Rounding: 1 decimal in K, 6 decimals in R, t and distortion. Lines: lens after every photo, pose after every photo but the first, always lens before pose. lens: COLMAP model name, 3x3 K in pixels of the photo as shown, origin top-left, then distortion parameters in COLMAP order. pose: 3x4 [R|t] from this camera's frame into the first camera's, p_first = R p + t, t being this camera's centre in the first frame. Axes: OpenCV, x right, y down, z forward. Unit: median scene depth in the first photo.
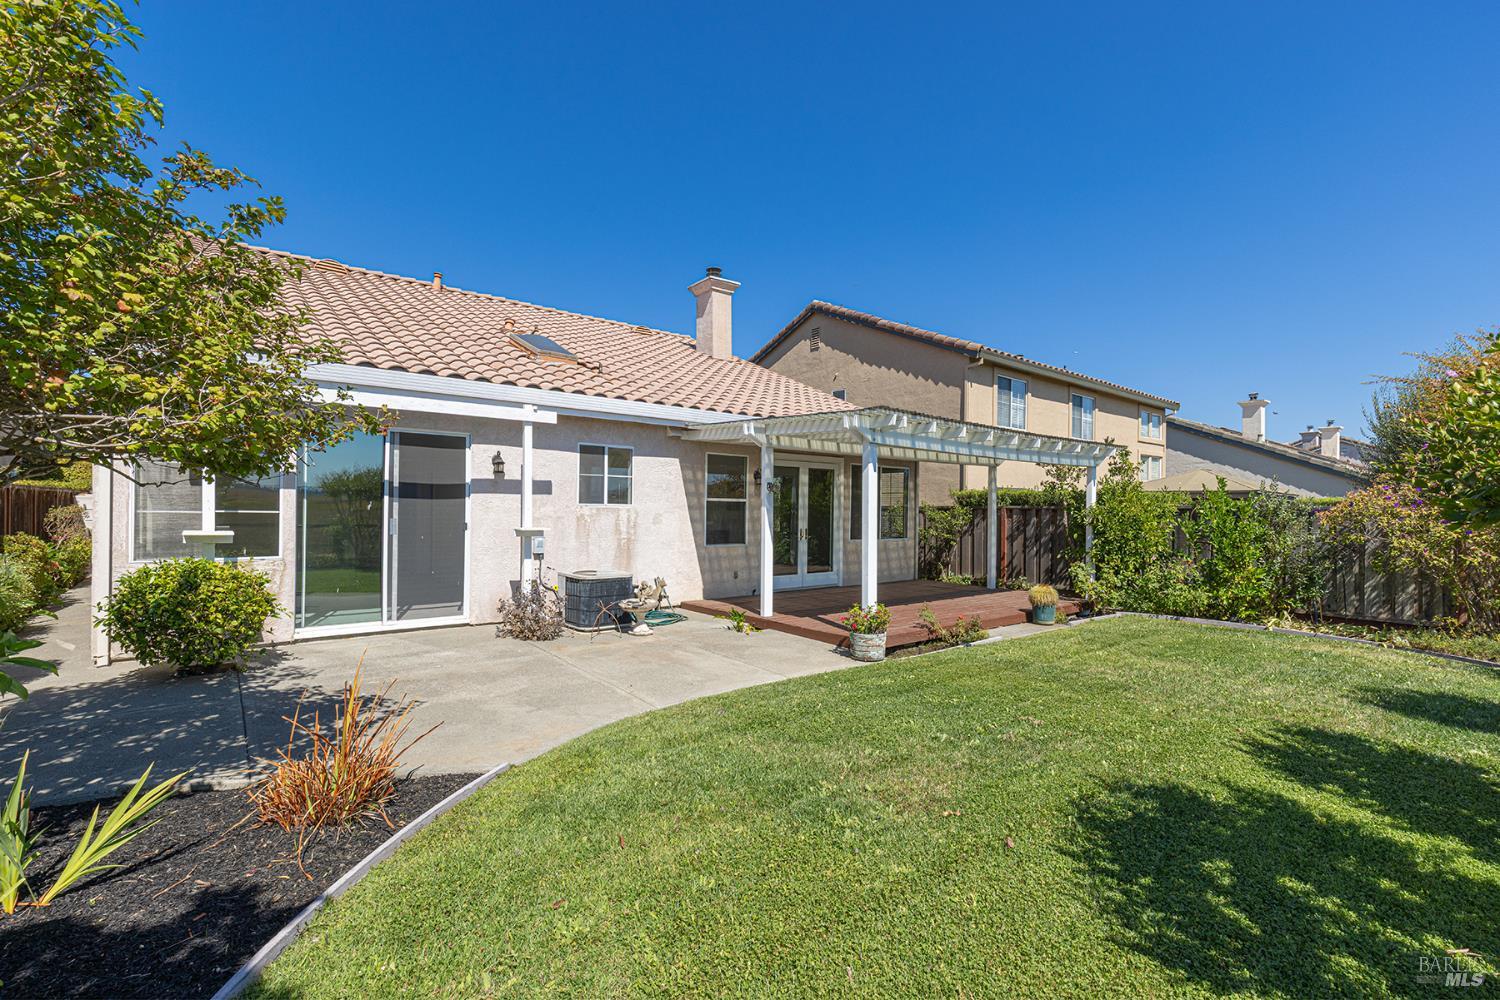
lens RADIAL K [[654.2, 0, 749.1], [0, 654.2, 513.5], [0, 0, 1]] dist [0.002368, 0.000291]
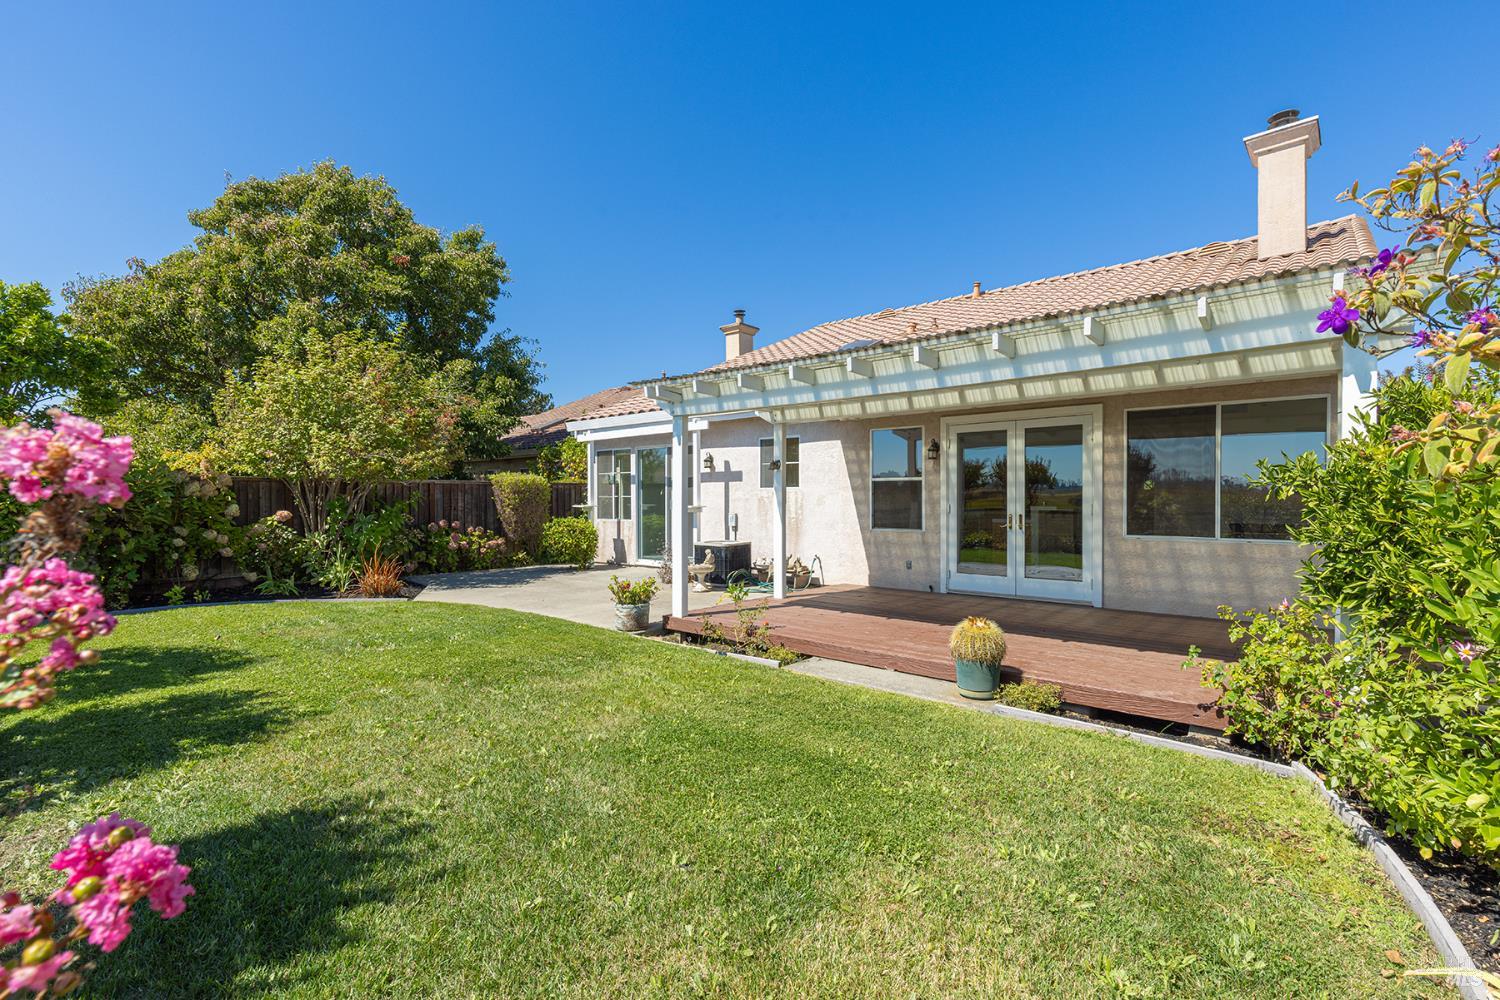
lens RADIAL K [[654.2, 0, 746.2], [0, 654.2, 493.8], [0, 0, 1]] dist [0.002368, 0.000291]
pose [[0.214071, -0.014768, -0.976707, 0.828531], [0.002720, 0.999891, -0.014523, 0.012075], [0.976814, 0.000452, 0.214087, 0.635164]]
